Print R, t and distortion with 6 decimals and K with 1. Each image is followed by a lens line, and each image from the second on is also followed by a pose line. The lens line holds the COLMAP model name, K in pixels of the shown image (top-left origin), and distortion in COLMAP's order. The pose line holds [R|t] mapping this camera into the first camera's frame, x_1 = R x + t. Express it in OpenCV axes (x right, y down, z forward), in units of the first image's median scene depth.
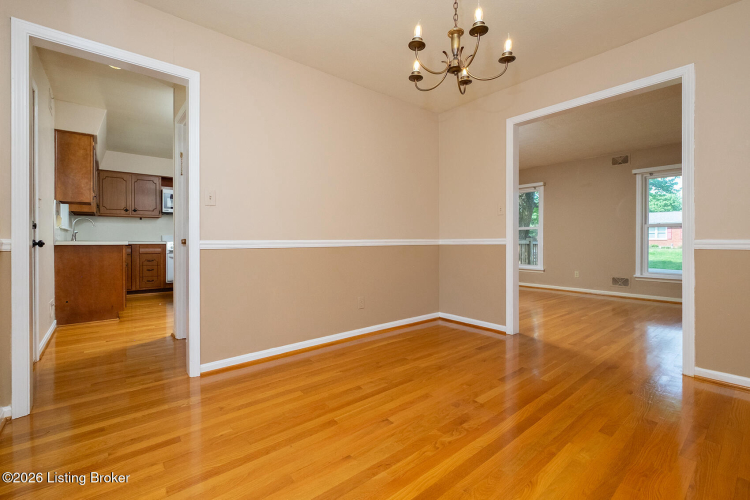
lens RADIAL K [[327.1, 0, 377.2], [0, 327.1, 245.7], [0, 0, 1]] dist [-0.002743, -0.001491]
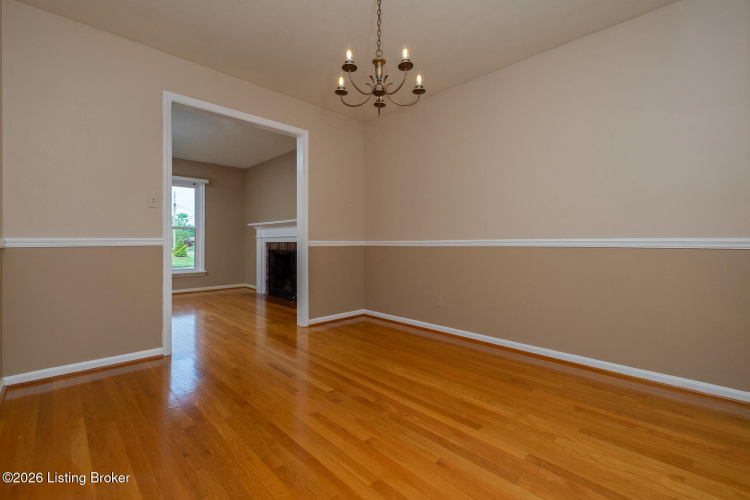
lens RADIAL K [[327.1, 0, 372.9], [0, 327.1, 243.6], [0, 0, 1]] dist [-0.002743, -0.001491]
pose [[-0.082898, -0.008113, 0.996525, -0.954512], [0.011908, 0.999887, 0.009131, -0.020687], [-0.996487, 0.012623, -0.082792, 1.165274]]
